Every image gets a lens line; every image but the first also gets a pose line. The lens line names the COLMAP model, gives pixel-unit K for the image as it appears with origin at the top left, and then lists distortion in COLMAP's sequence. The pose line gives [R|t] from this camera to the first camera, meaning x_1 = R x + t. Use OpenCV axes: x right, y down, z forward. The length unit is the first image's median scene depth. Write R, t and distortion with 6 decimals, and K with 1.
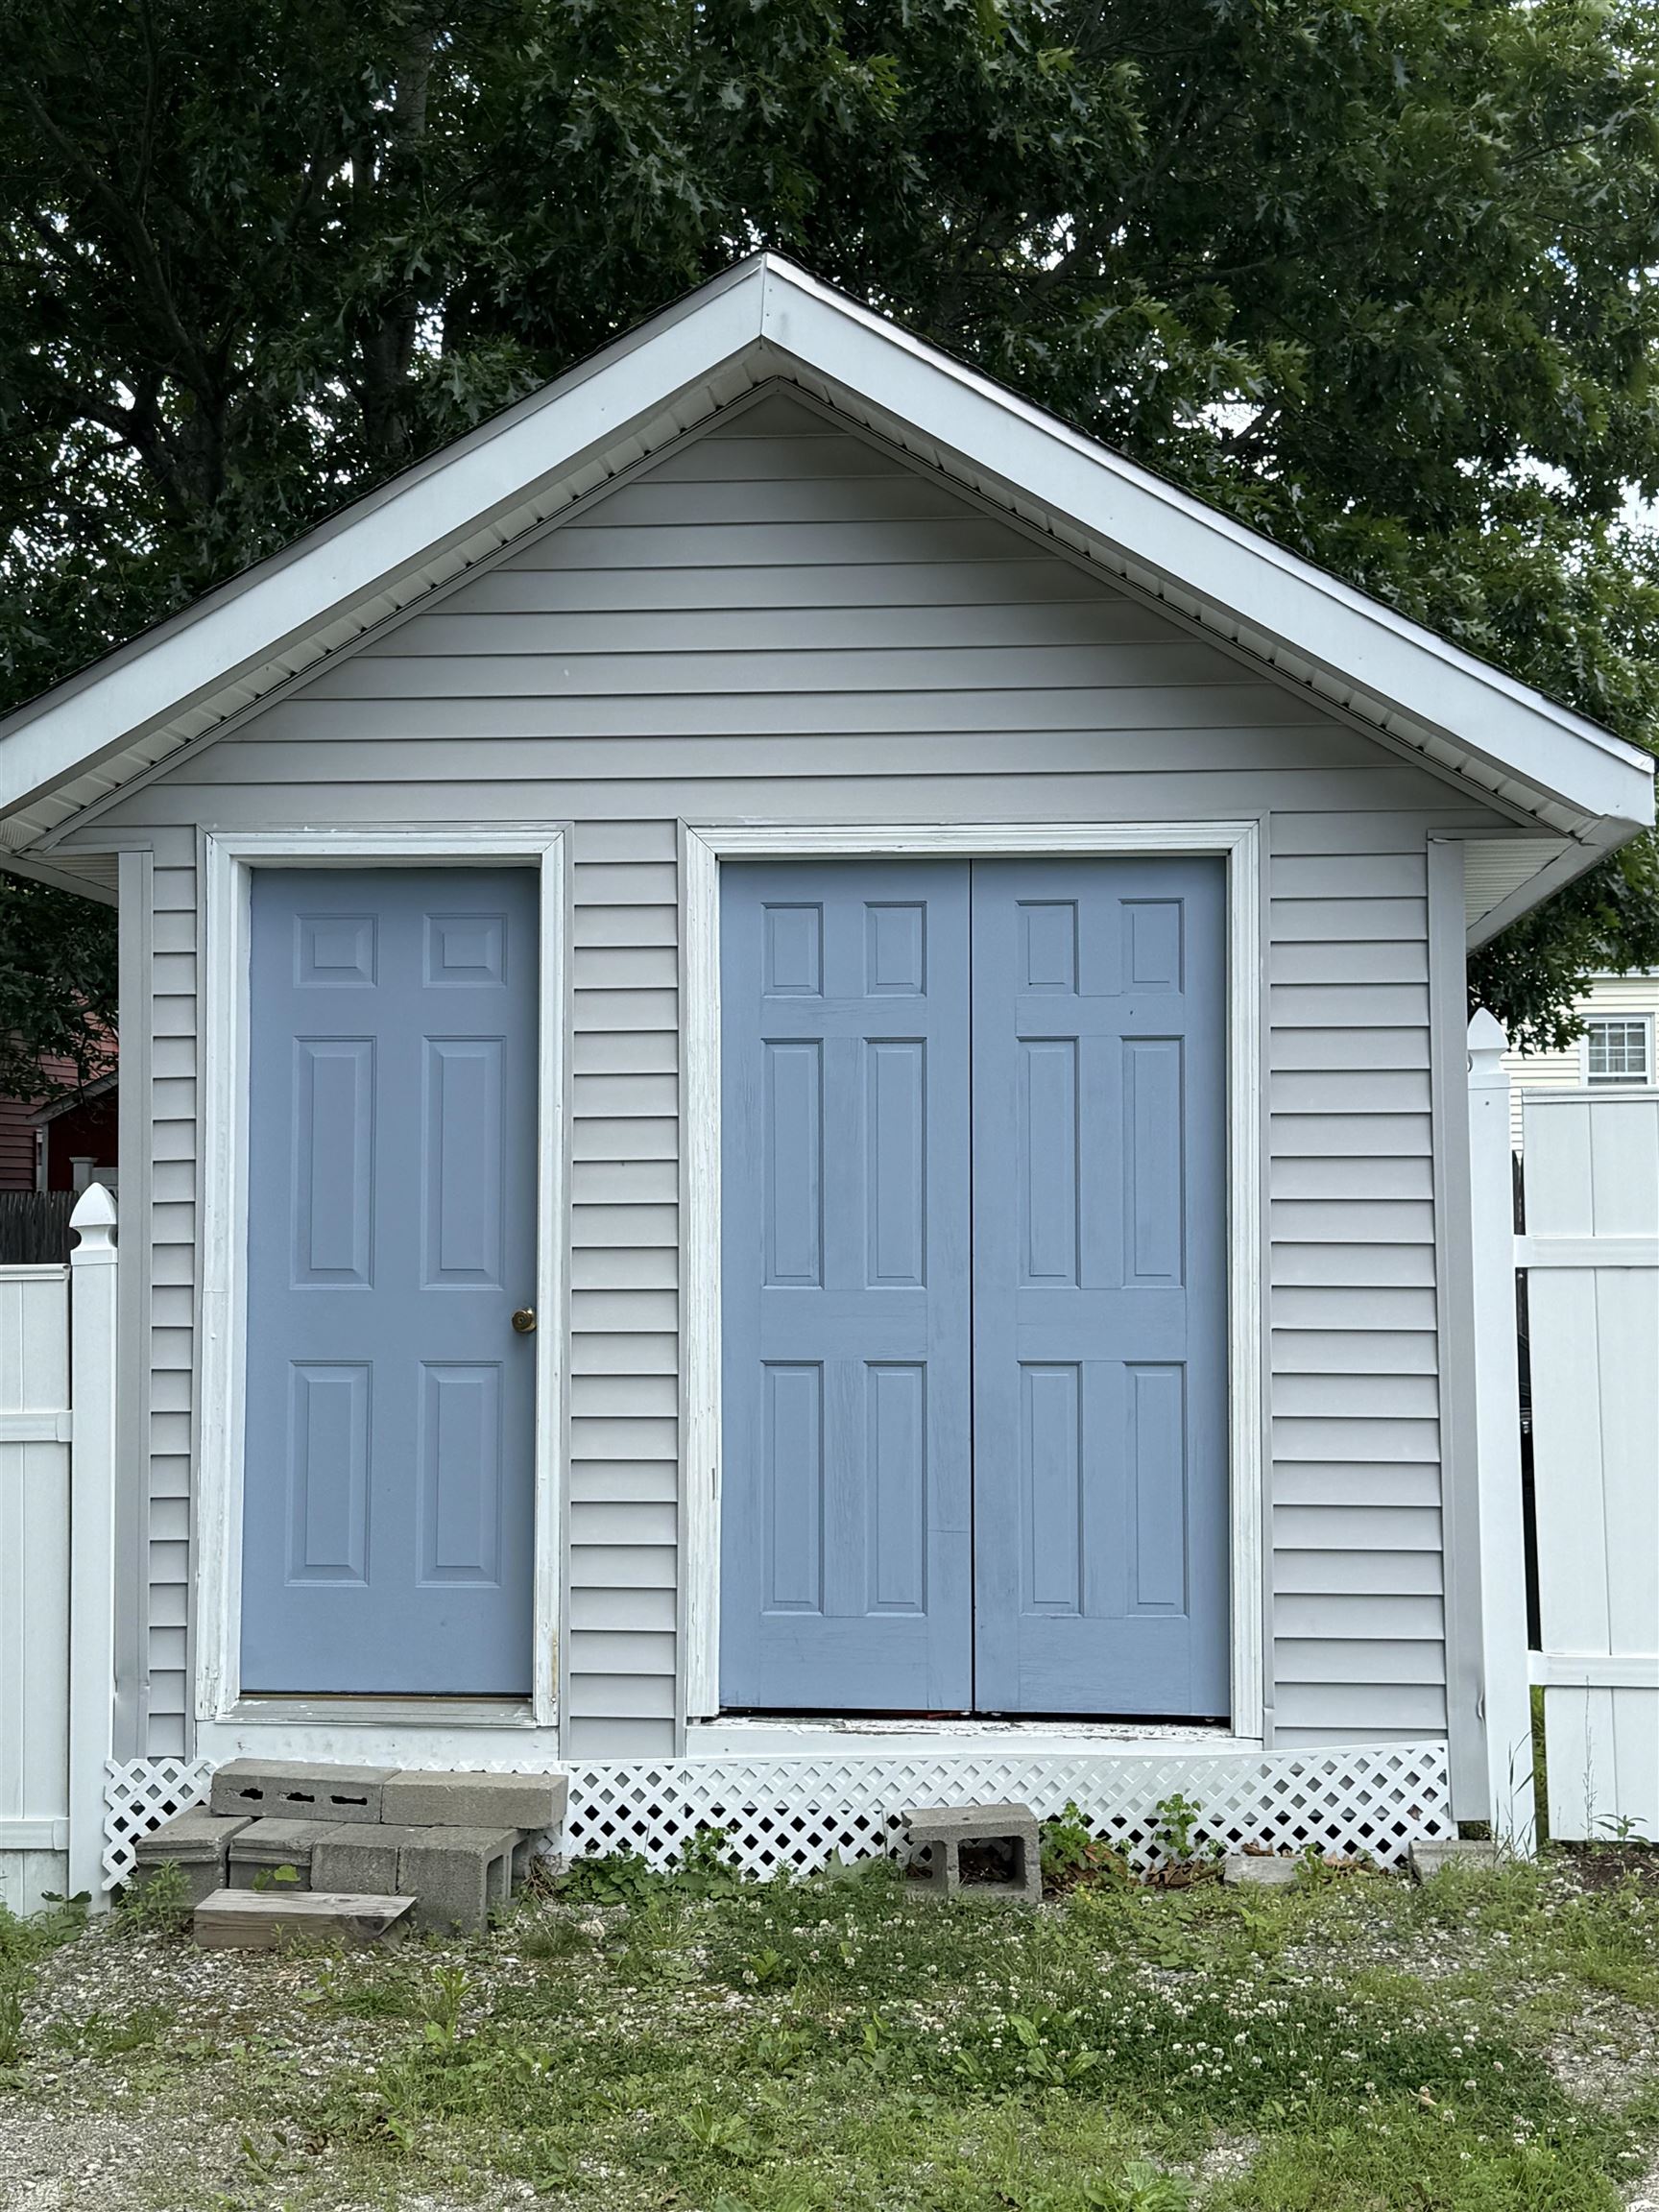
lens RADIAL K [[2954.2, 0, 829.8], [0, 2954.2, 1106.6], [0, 0, 1]] dist [0.216802, 0.000000]
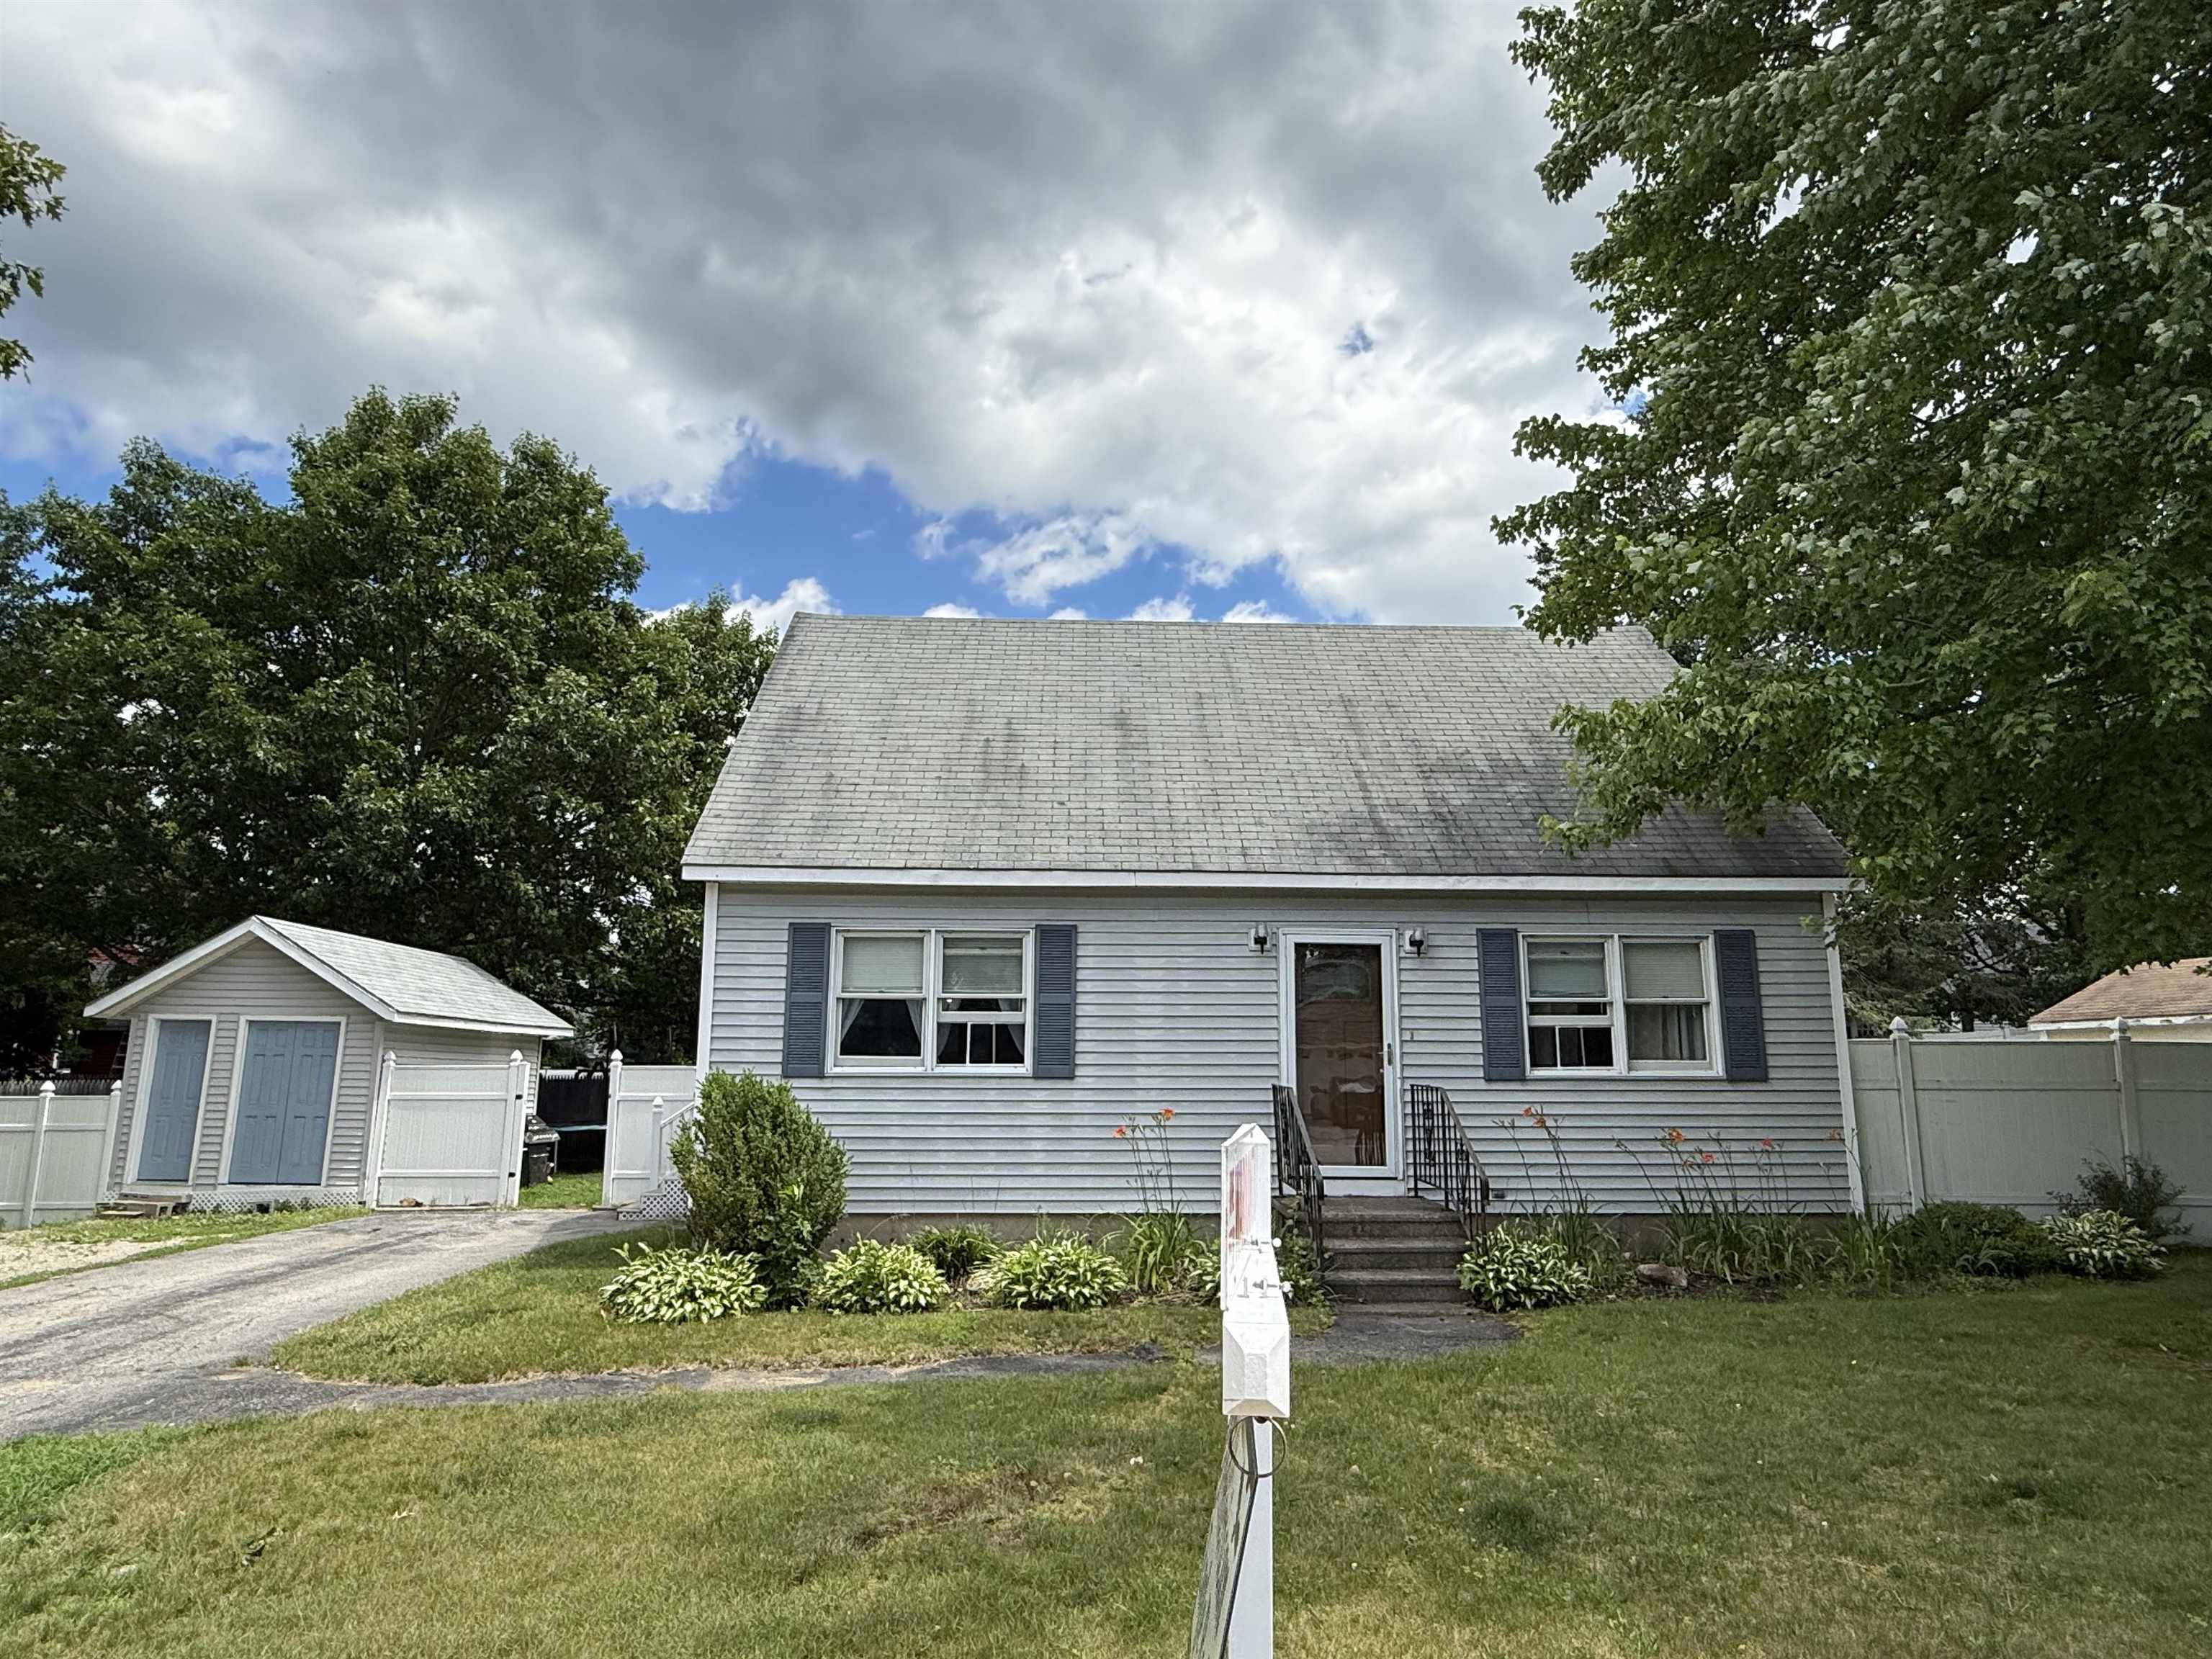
lens RADIAL K [[1339.3, 0, 1098.8], [0, 1339.3, 824.9], [0, 0, 1]] dist [-0.005817, 0.004616]
pose [[0.993382, 0.035262, 0.109315, 1.224444], [-0.016968, 0.986320, -0.163968, -0.062930], [-0.113601, 0.161028, 0.980390, -1.615974]]
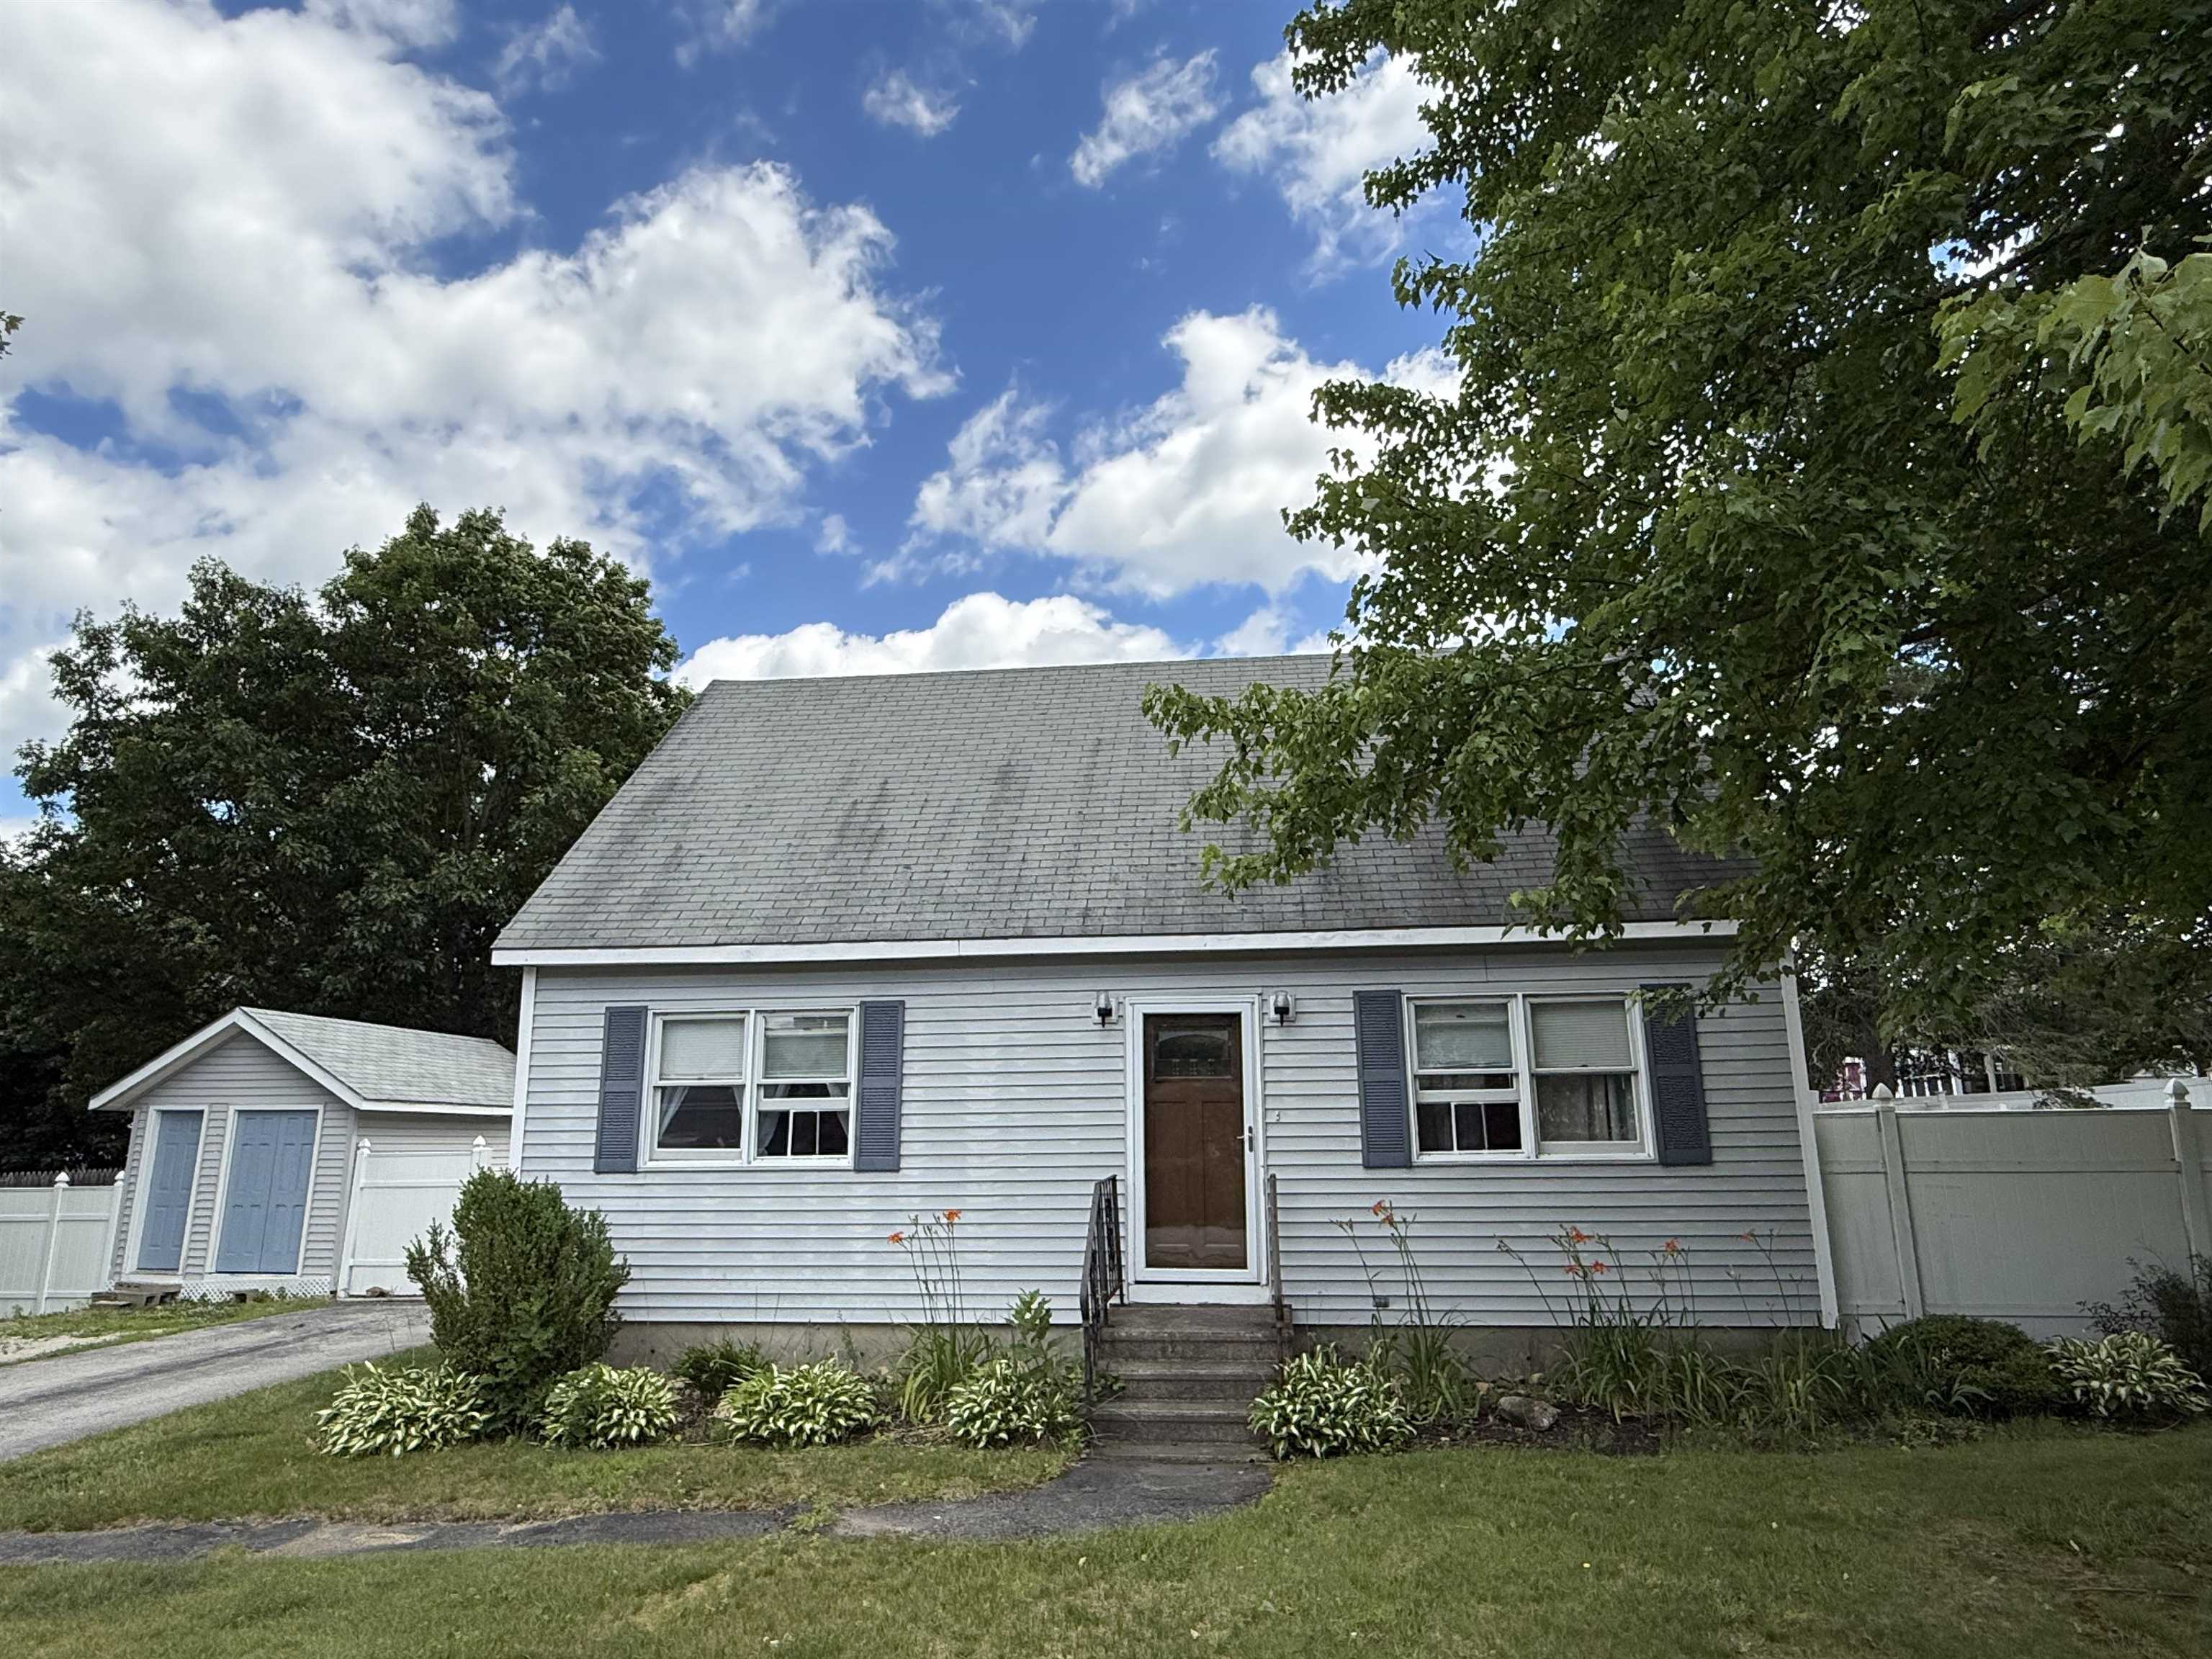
lens RADIAL K [[1339.3, 0, 1099.5], [0, 1339.3, 813.3], [0, 0, 1]] dist [-0.005817, 0.004616]
pose [[0.999329, -0.008090, -0.035723, 1.662885], [0.000400, 0.977654, -0.210219, -0.100577], [0.036625, 0.210064, 0.977001, -1.484900]]
